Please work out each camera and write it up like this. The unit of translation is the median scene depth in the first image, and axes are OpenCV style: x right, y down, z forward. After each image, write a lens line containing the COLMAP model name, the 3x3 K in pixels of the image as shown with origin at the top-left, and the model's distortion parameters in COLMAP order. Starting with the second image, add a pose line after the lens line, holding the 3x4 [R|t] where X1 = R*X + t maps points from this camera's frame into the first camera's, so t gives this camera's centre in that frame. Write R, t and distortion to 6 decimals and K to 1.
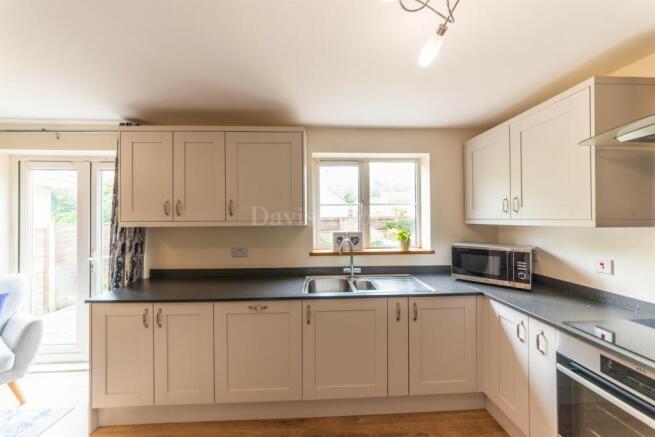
lens RADIAL K [[231.2, 0, 325.9], [0, 231.2, 217.2], [0, 0, 1]] dist [-0.001966, 0.000290]
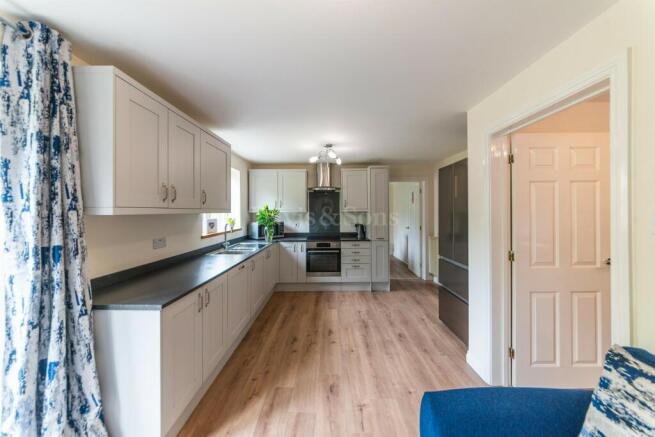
lens RADIAL K [[231.2, 0, 324.4], [0, 231.2, 205.7], [0, 0, 1]] dist [-0.001966, 0.000290]
pose [[0.059979, 0.032719, 0.997663, -1.505110], [0.001154, 0.999460, -0.032847, 0.038284], [-0.998199, 0.003122, 0.059909, 0.322377]]
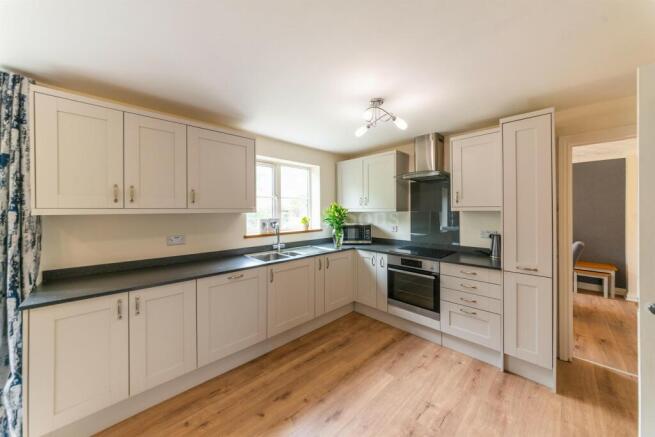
lens RADIAL K [[231.2, 0, 325.7], [0, 231.2, 210.0], [0, 0, 1]] dist [-0.001966, 0.000290]
pose [[0.752401, 0.004029, 0.658693, -0.649080], [-0.003778, 0.999991, -0.001802, 0.022777], [-0.658695, -0.001132, 0.752409, -0.230017]]
